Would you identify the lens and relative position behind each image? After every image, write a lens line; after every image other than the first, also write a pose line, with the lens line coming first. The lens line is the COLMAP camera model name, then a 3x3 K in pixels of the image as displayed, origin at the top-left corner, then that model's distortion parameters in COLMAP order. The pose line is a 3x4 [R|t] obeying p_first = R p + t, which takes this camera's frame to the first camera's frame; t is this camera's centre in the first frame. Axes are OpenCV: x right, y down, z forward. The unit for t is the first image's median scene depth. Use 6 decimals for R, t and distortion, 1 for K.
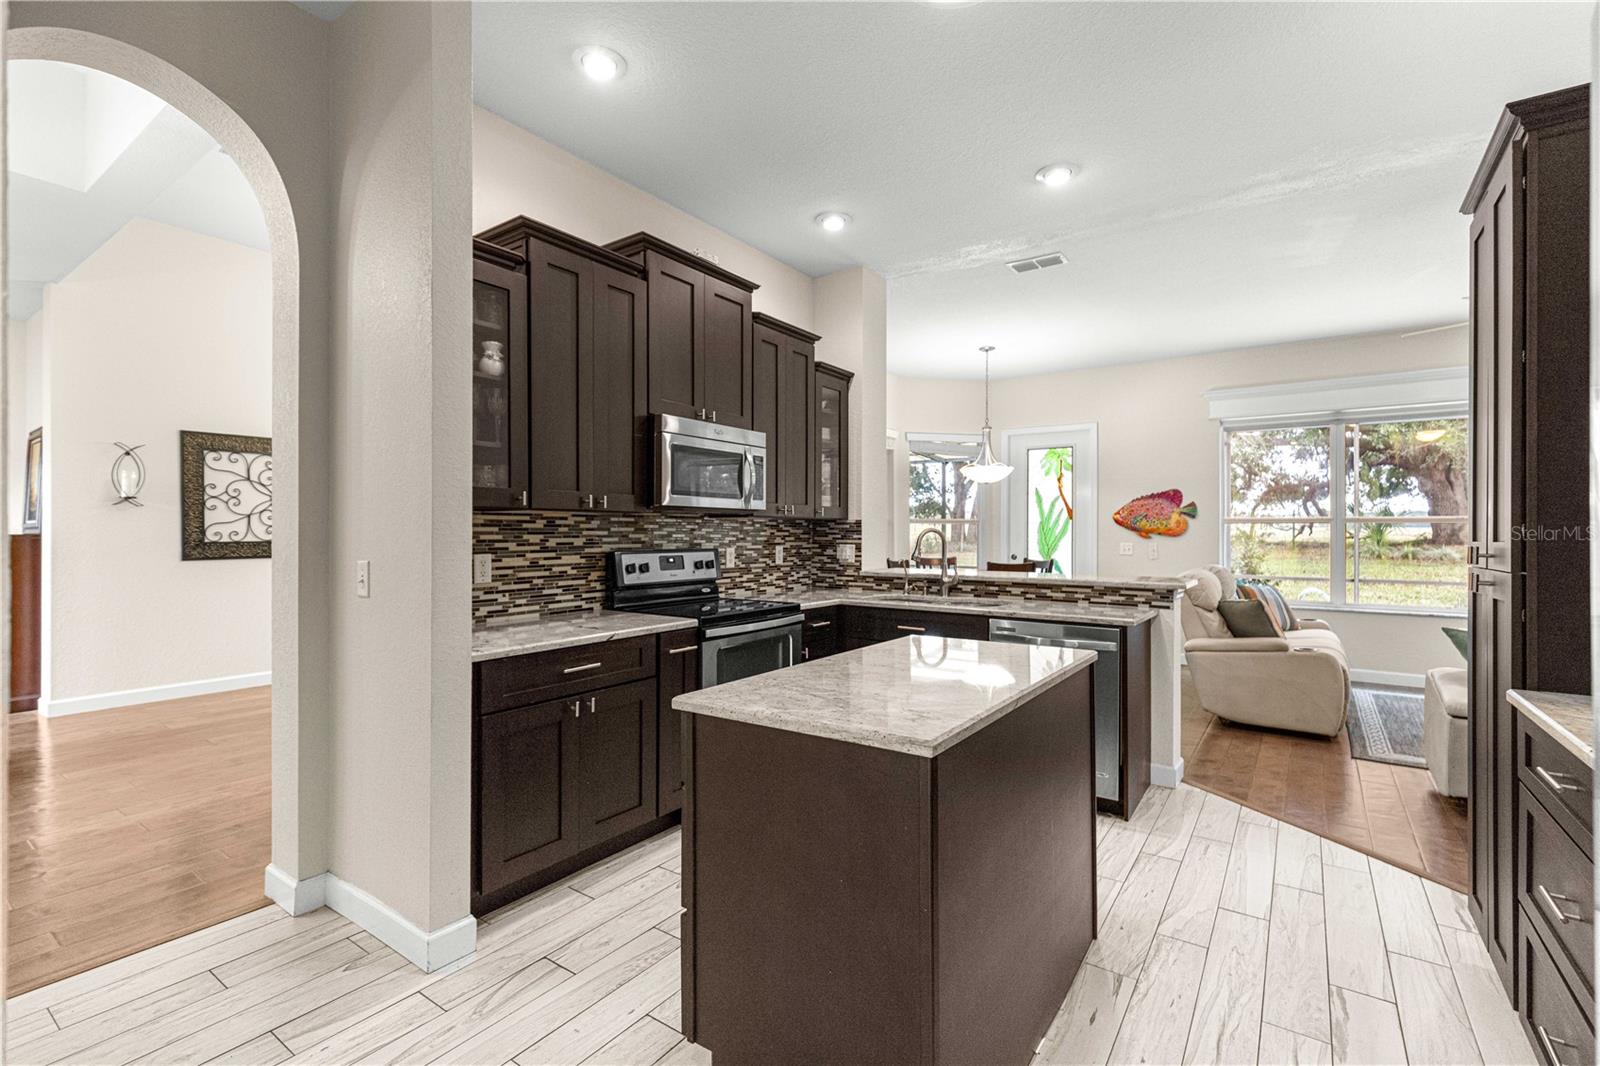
lens RADIAL K [[722.2, 0, 796.8], [0, 722.2, 532.9], [0, 0, 1]] dist [0.004607, 0.000926]
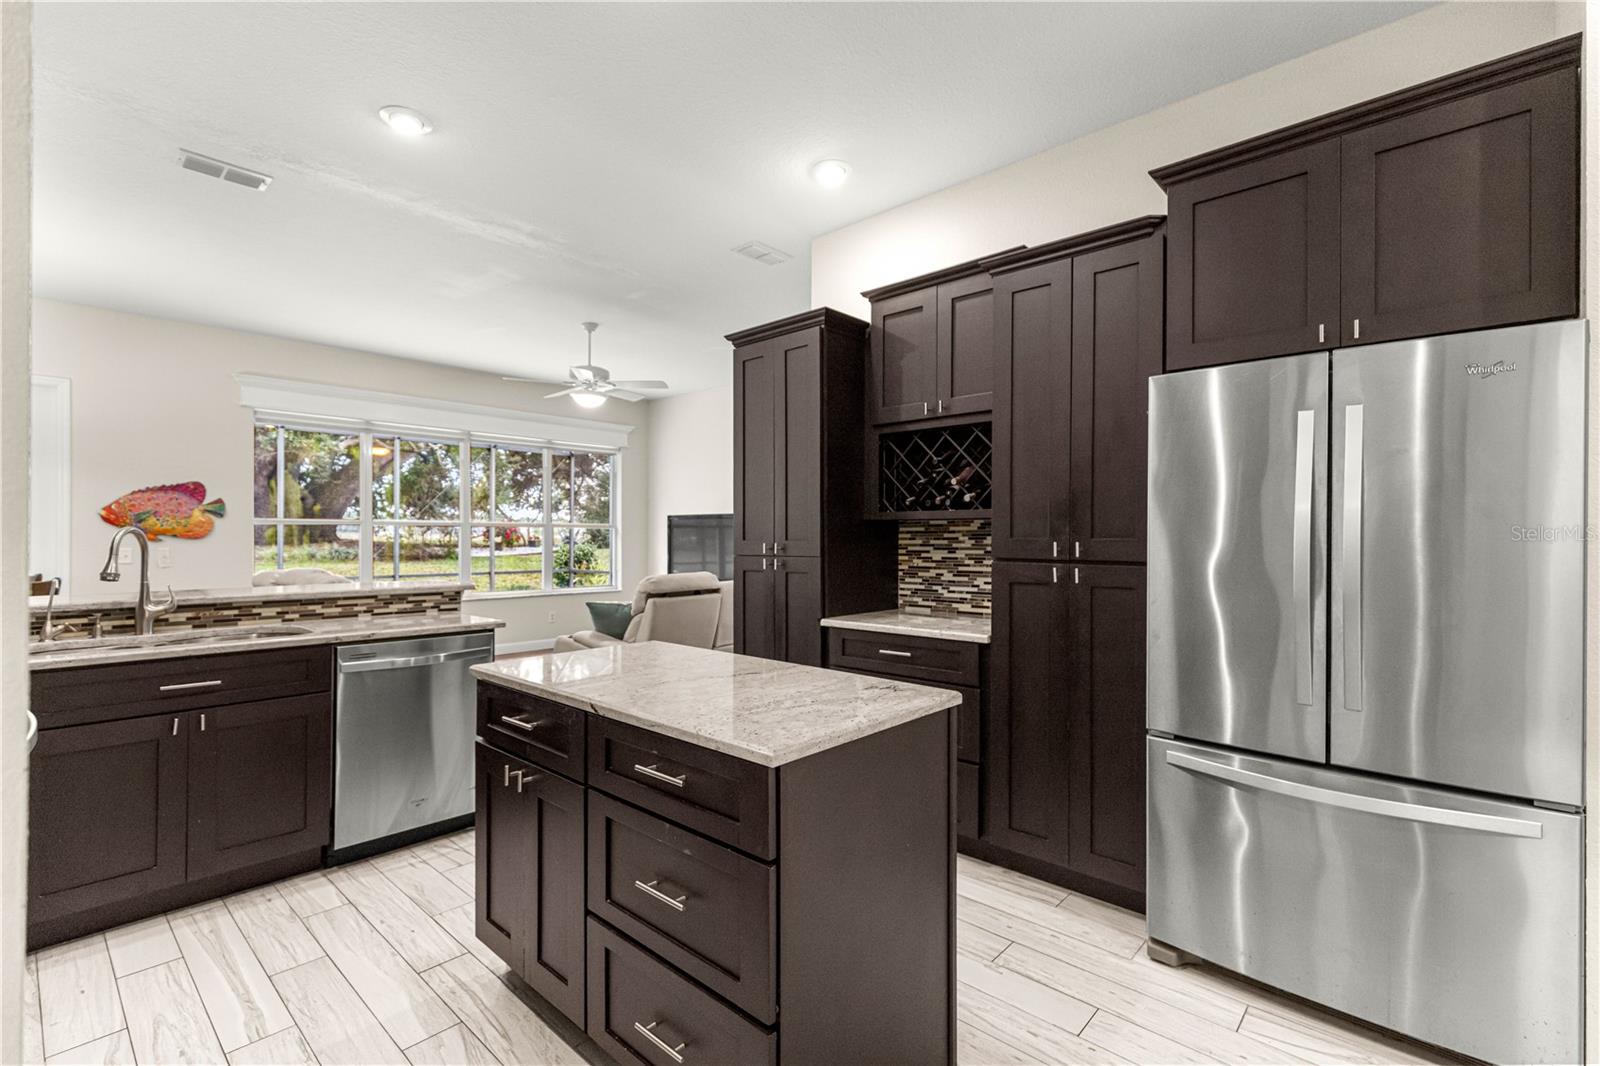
lens RADIAL K [[722.2, 0, 805.2], [0, 722.2, 527.1], [0, 0, 1]] dist [0.004607, 0.000926]
pose [[0.120124, 0.010913, 0.992699, -0.271948], [-0.000391, 0.999940, -0.010946, 0.000342], [-0.992759, 0.000927, 0.120122, 0.260489]]
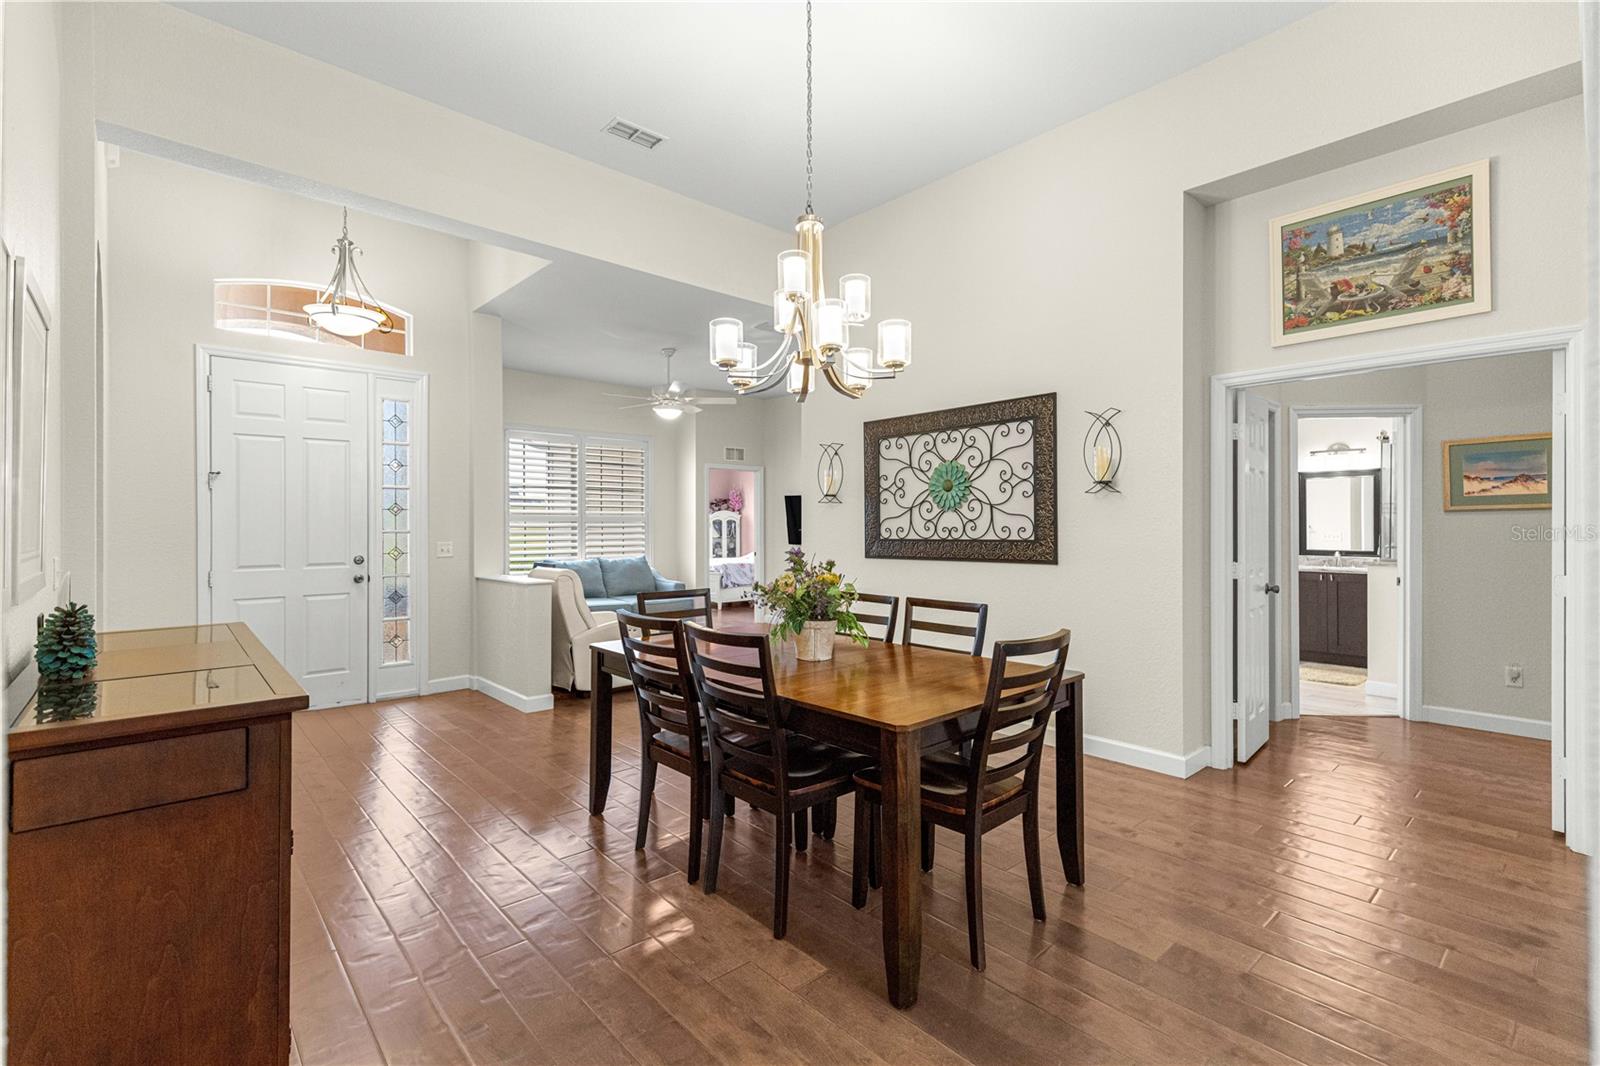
lens RADIAL K [[722.2, 0, 795.2], [0, 722.2, 523.1], [0, 0, 1]] dist [0.004607, 0.000926]
pose [[-0.233219, -0.004368, -0.972415, 0.102843], [-0.005095, 0.999982, -0.003270, -0.003687], [0.972411, 0.004192, -0.233237, 1.106971]]
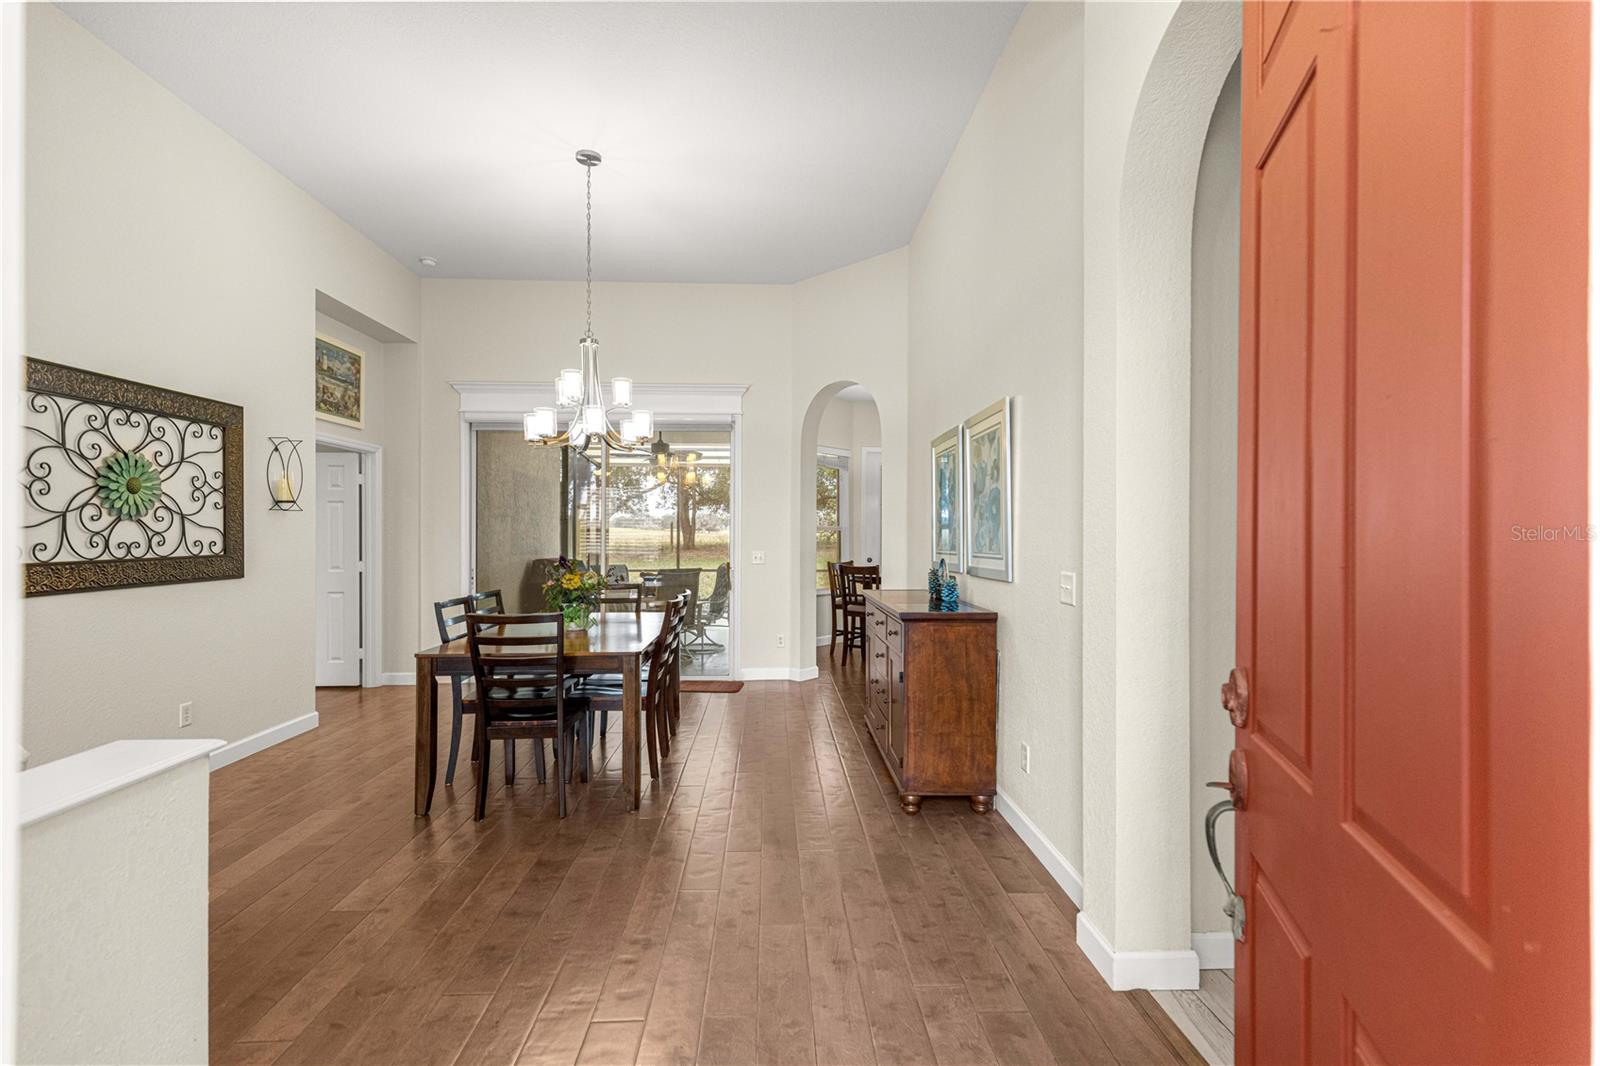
lens RADIAL K [[722.2, 0, 792.6], [0, 722.2, 537.9], [0, 0, 1]] dist [0.004607, 0.000926]
pose [[0.802841, -0.005433, 0.596168, -0.668830], [0.006535, 0.999979, 0.000313, -0.002665], [-0.596157, 0.003645, 0.802860, 0.256332]]
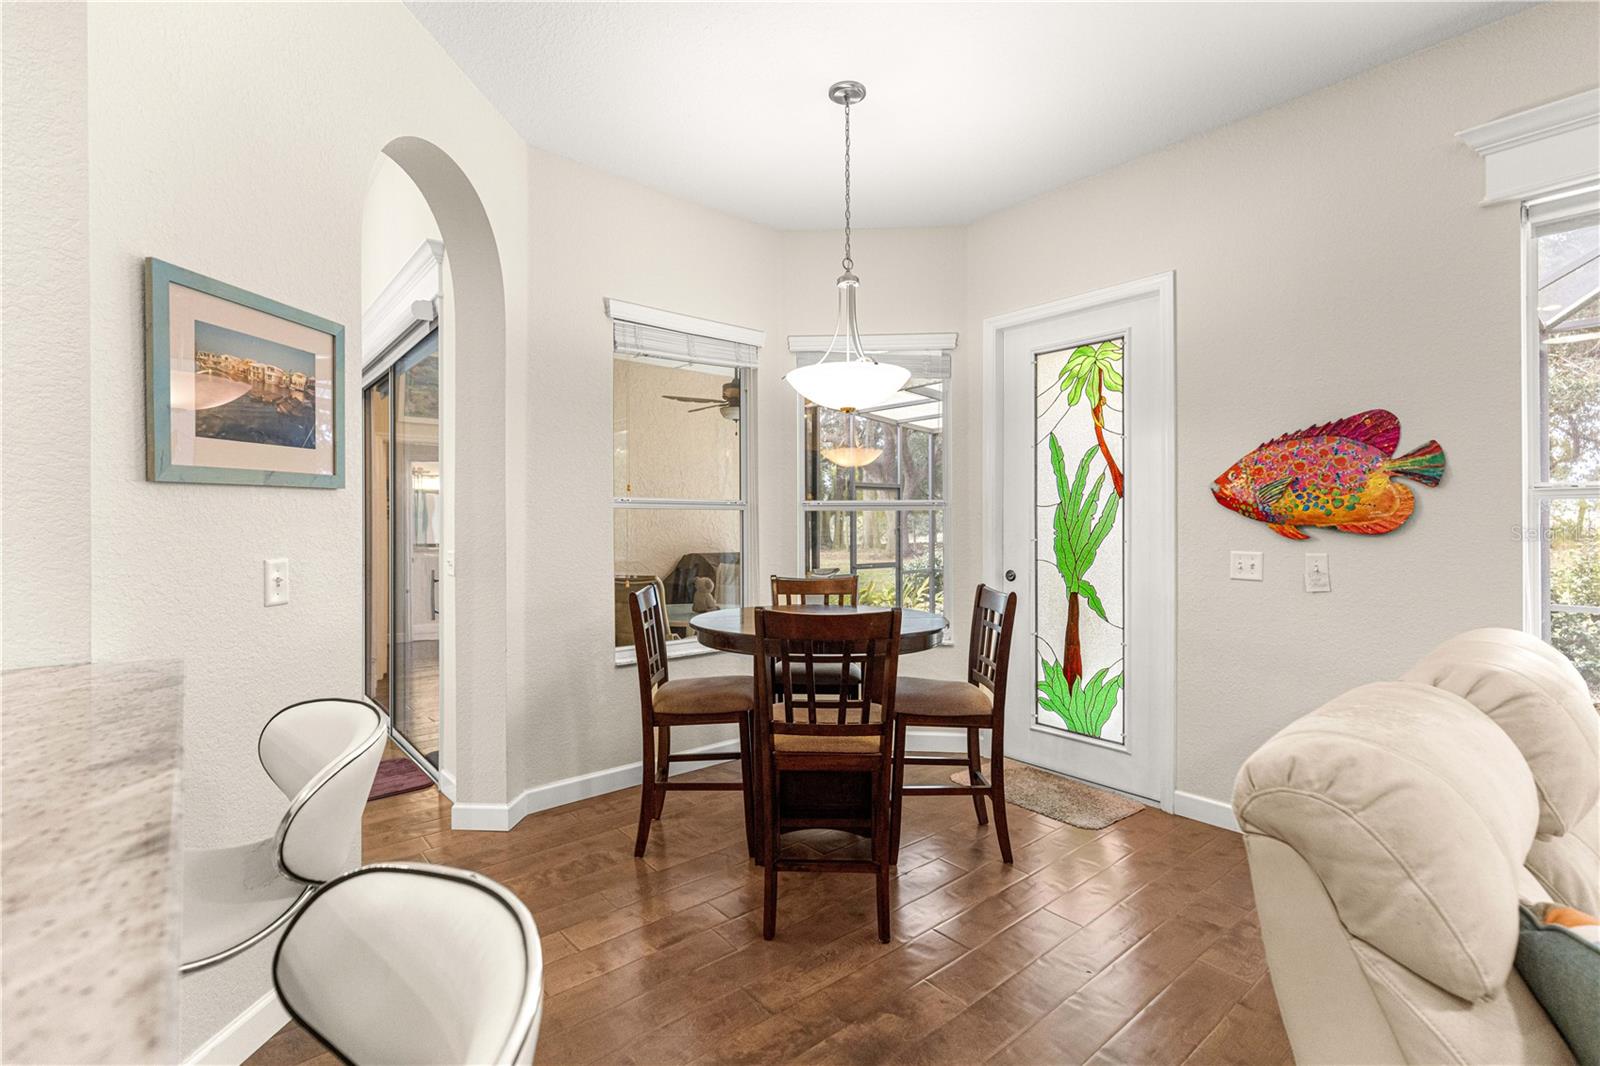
lens RADIAL K [[722.2, 0, 803.5], [0, 722.2, 523.8], [0, 0, 1]] dist [0.004607, 0.000926]
pose [[0.968318, -0.006773, -0.249630, 0.409491], [0.005489, 0.999968, -0.005841, -0.000563], [0.249662, 0.004285, 0.968324, 0.700190]]
